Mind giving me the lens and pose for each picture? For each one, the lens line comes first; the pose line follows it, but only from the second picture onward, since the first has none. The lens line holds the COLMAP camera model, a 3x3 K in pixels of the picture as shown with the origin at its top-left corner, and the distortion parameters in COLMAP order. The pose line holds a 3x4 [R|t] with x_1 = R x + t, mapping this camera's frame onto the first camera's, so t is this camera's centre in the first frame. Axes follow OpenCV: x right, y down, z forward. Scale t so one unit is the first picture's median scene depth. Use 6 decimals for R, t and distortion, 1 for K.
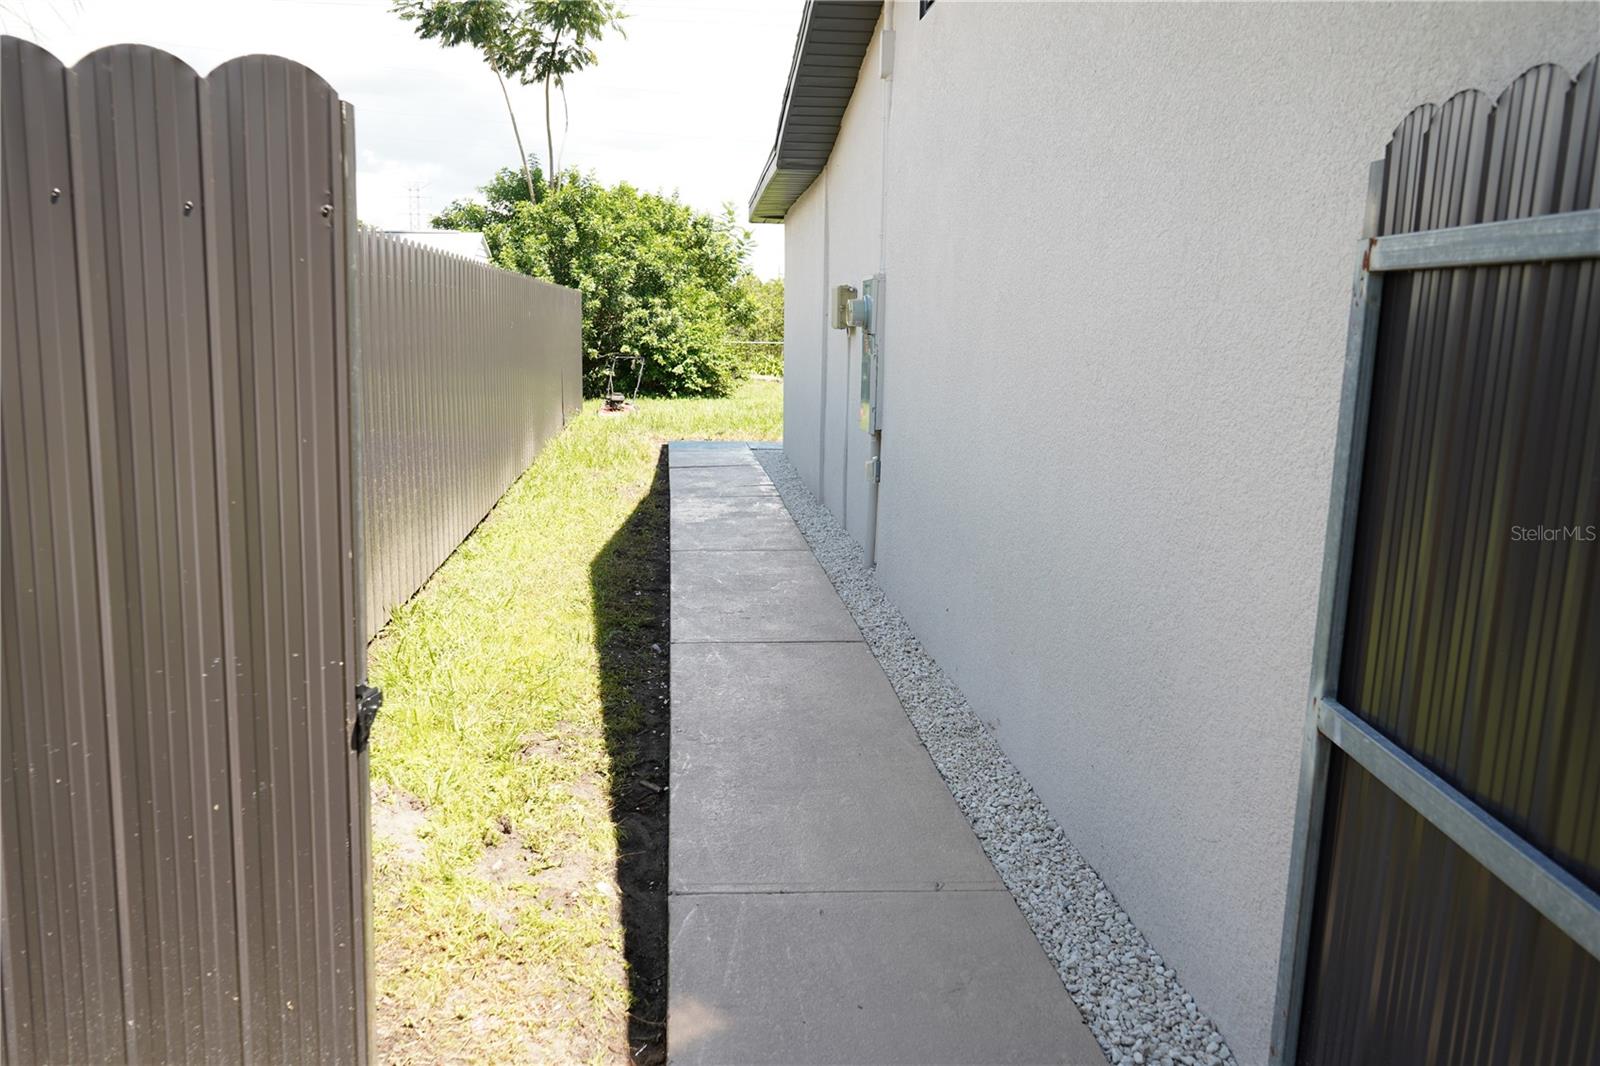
lens RADIAL K [[1275.7, 0, 800.0], [0, 1275.7, 533.0], [0, 0, 1]] dist [-0.016821, 0.012668]
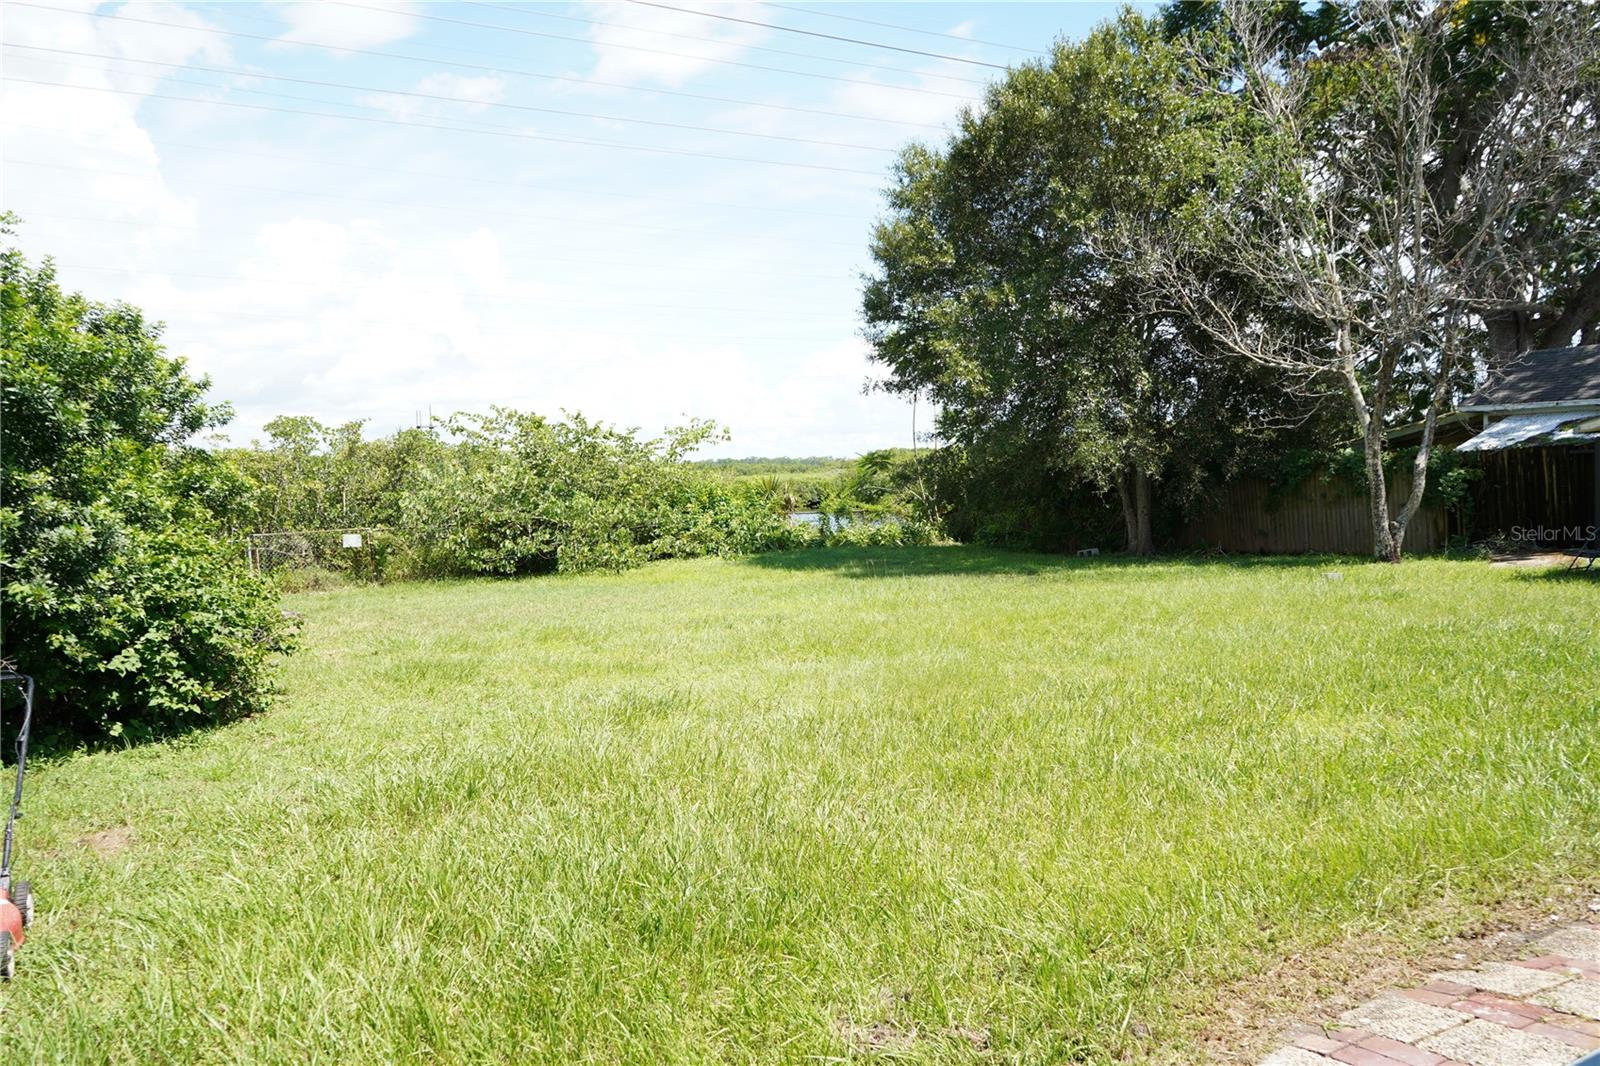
lens RADIAL K [[1275.7, 0, 800.0], [0, 1275.7, 533.0], [0, 0, 1]] dist [-0.016821, 0.012668]
pose [[0.897835, -0.081011, 0.432816, -0.076065], [0.128545, 0.988335, -0.081667, -0.109822], [-0.421151, 0.128960, 0.897775, 0.578396]]
